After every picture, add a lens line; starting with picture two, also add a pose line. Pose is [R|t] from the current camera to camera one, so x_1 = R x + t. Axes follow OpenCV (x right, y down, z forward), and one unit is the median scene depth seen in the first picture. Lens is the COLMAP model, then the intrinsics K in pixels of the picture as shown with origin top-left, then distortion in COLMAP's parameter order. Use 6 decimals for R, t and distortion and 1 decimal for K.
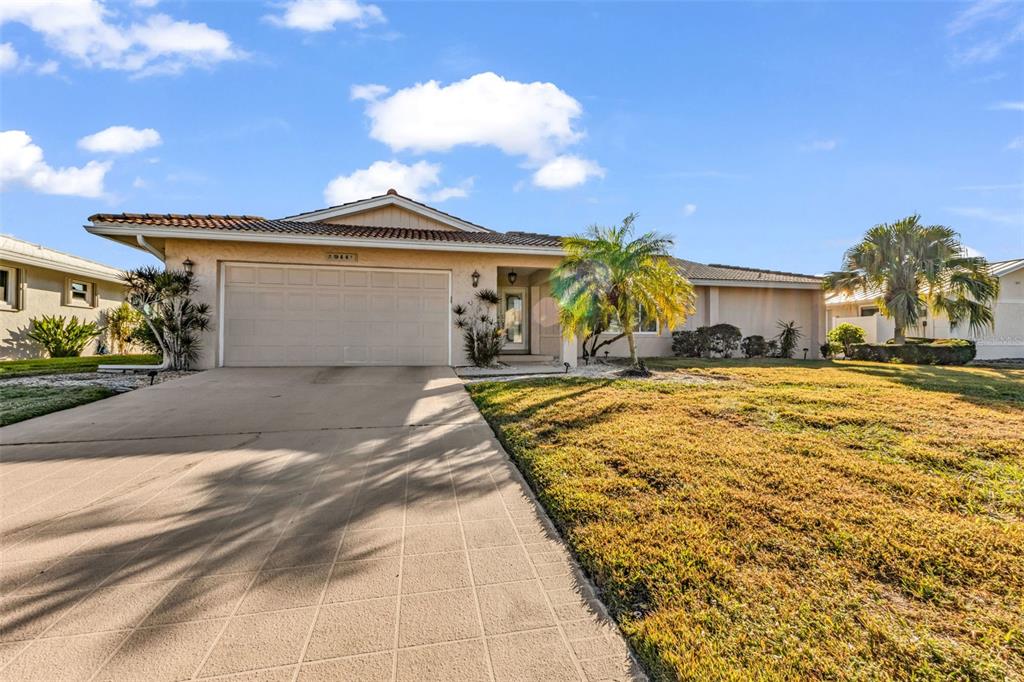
lens RADIAL K [[447.7, 0, 511.9], [0, 447.7, 333.7], [0, 0, 1]] dist [0.014785, -0.000184]
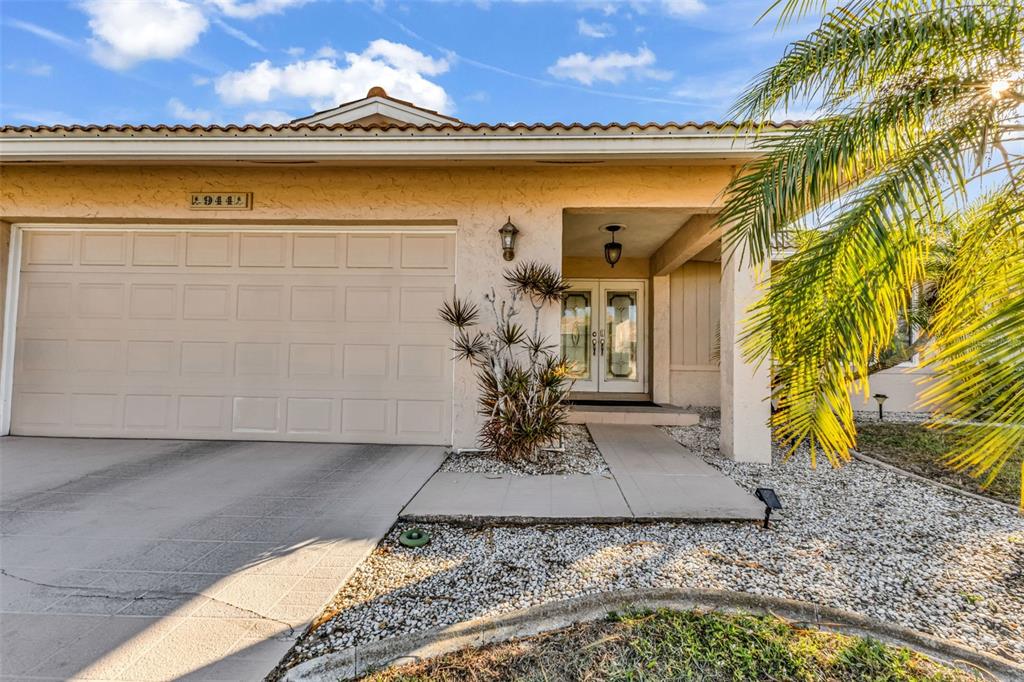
lens RADIAL K [[448.7, 0, 526.4], [0, 448.7, 336.2], [0, 0, 1]] dist [0.010127, -0.001063]
pose [[0.970515, 0.000022, -0.241039, 0.036275], [-0.009177, 0.999278, -0.036857, -0.020021], [0.240864, 0.037982, 0.969815, 0.652421]]
